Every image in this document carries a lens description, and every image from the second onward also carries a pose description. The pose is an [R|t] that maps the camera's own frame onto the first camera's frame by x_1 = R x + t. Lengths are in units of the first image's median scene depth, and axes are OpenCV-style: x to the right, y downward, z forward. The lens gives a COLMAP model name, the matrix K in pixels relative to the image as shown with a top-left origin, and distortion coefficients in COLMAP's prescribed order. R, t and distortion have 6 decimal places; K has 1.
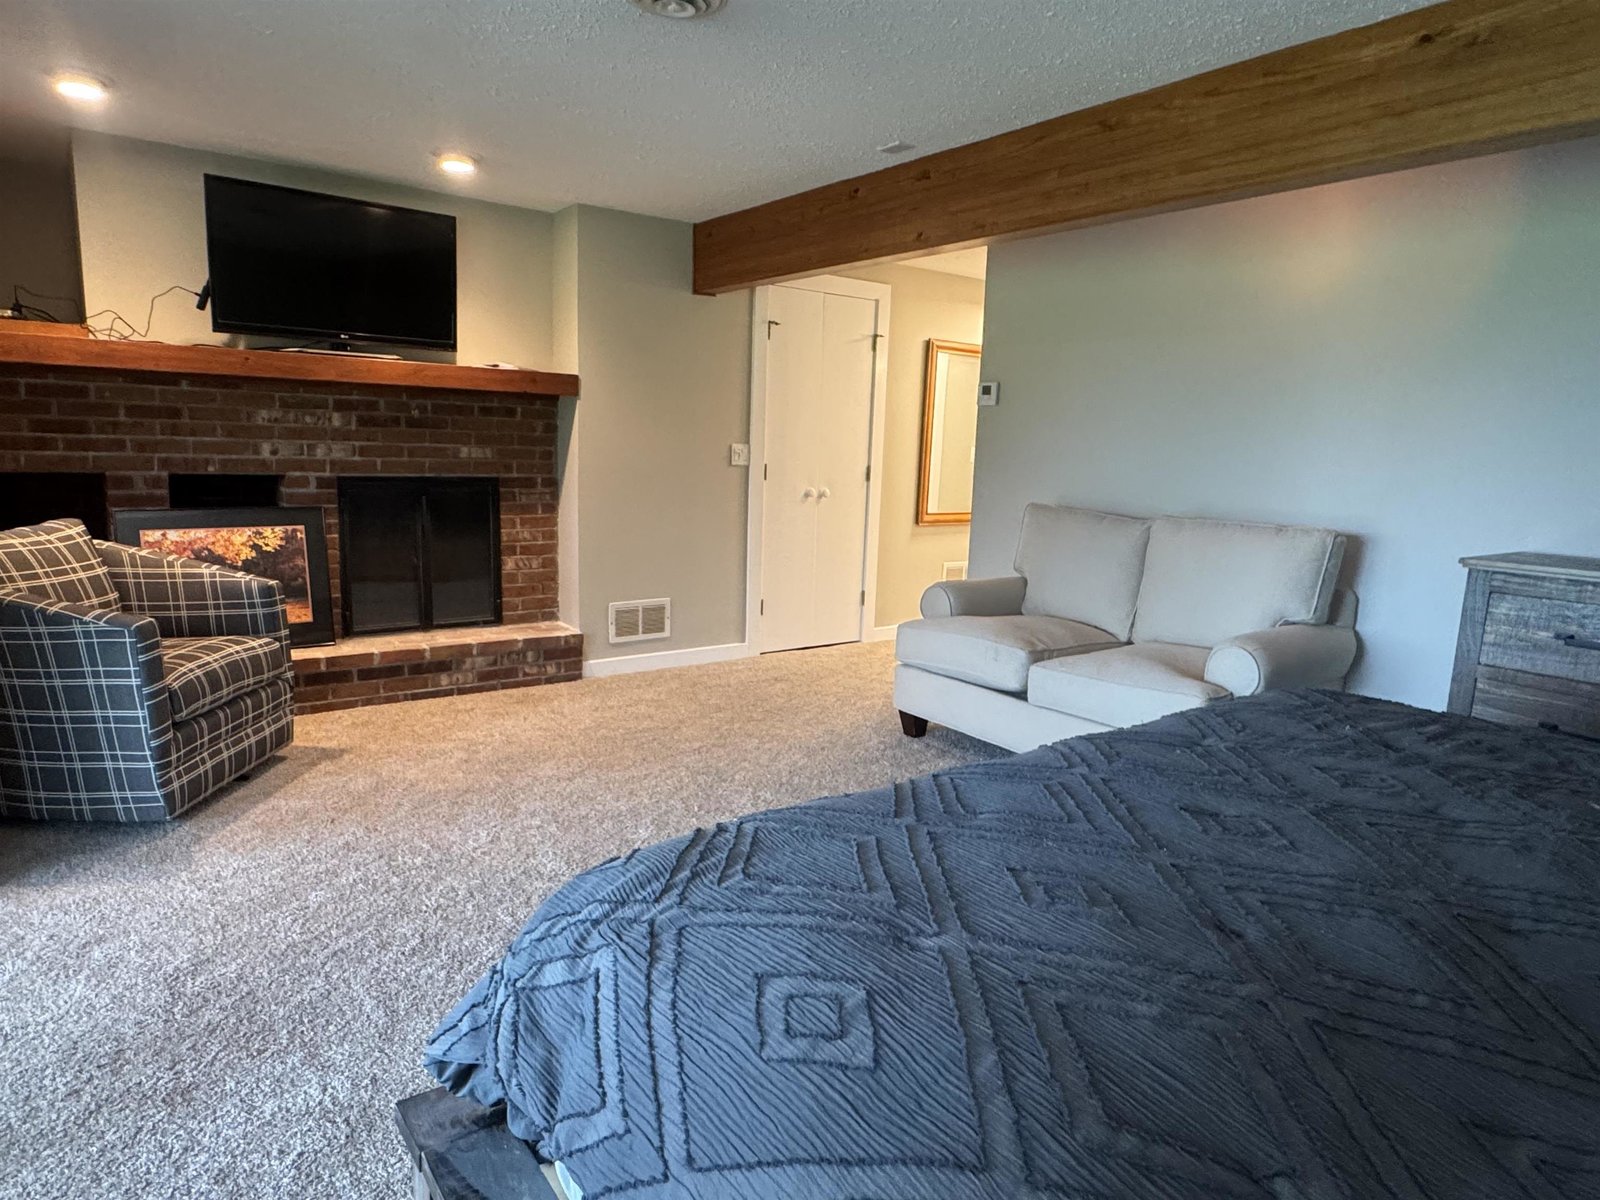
lens RADIAL K [[970.9, 0, 799.3], [0, 970.9, 604.0], [0, 0, 1]] dist [0.000689, 0.000133]
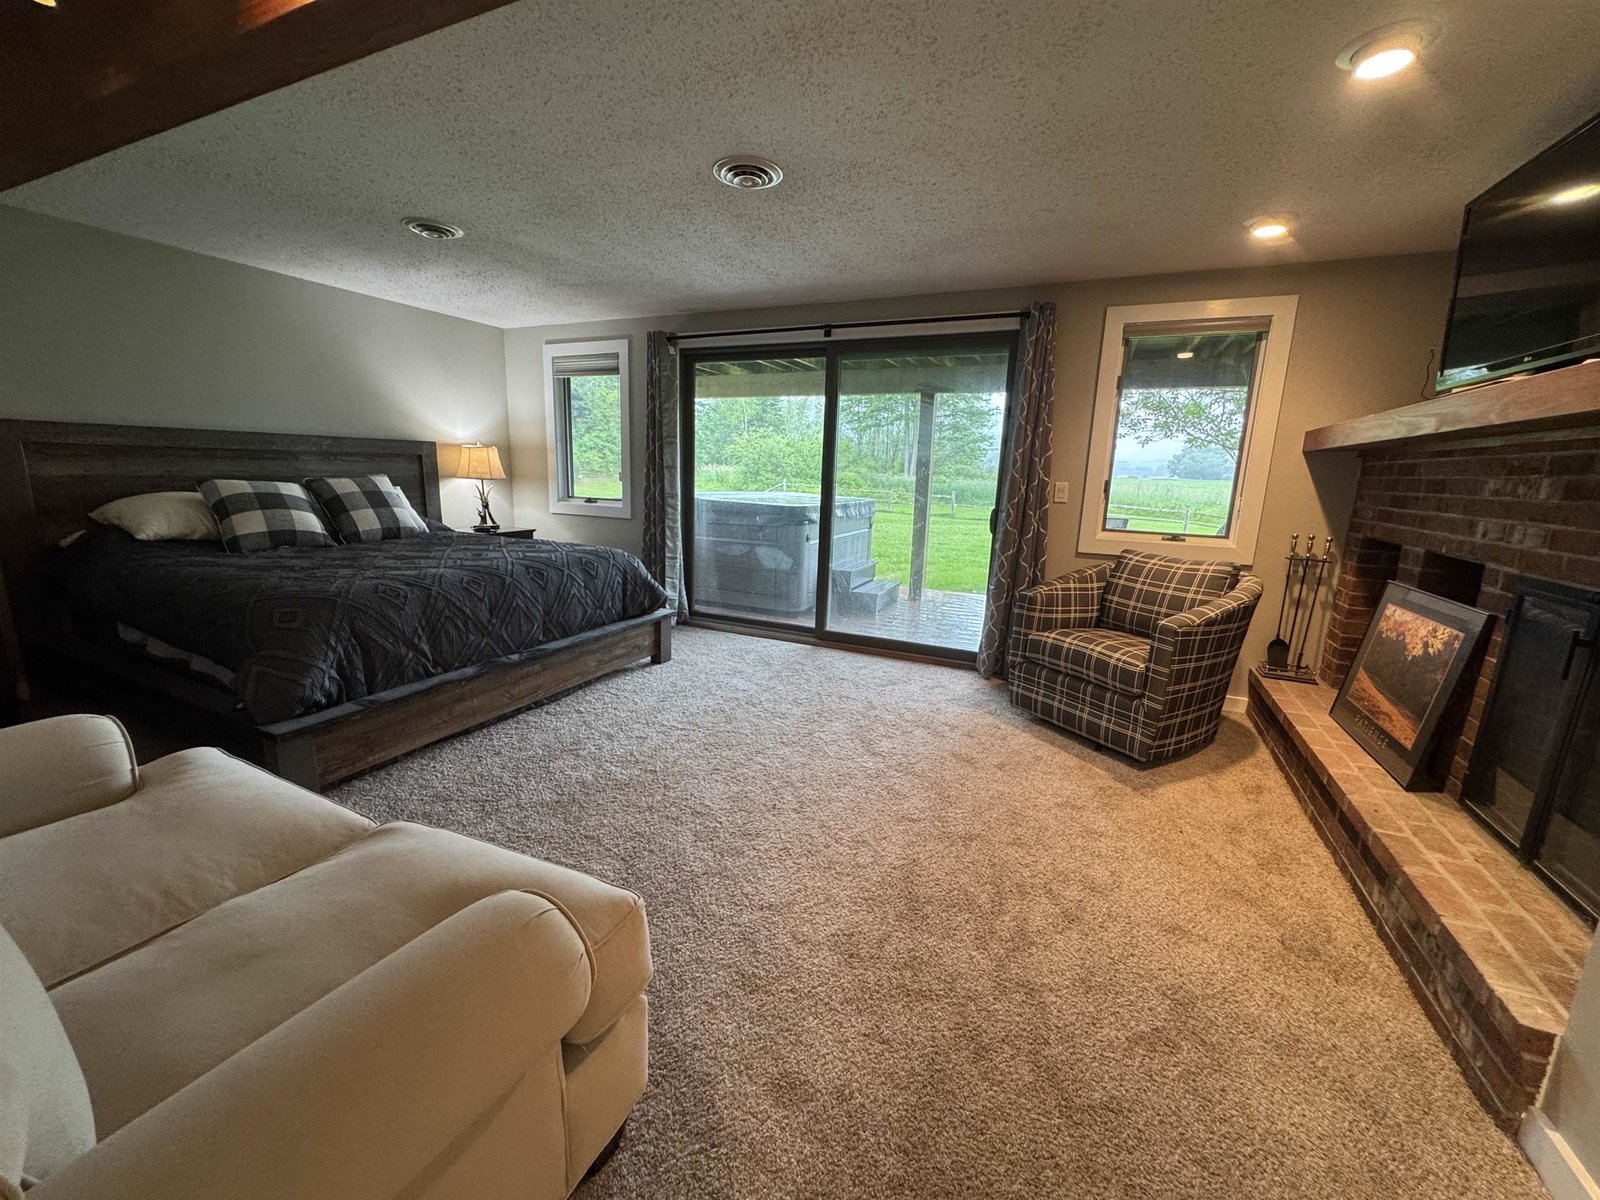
lens RADIAL K [[638.5, 0, 801.8], [0, 638.5, 597.4], [0, 0, 1]] dist [-0.002315, -0.000170]
pose [[-0.881439, 0.036058, -0.470919, 0.157919], [-0.134231, 0.936839, 0.322979, -0.196305], [0.452821, 0.347898, -0.820927, 1.169097]]
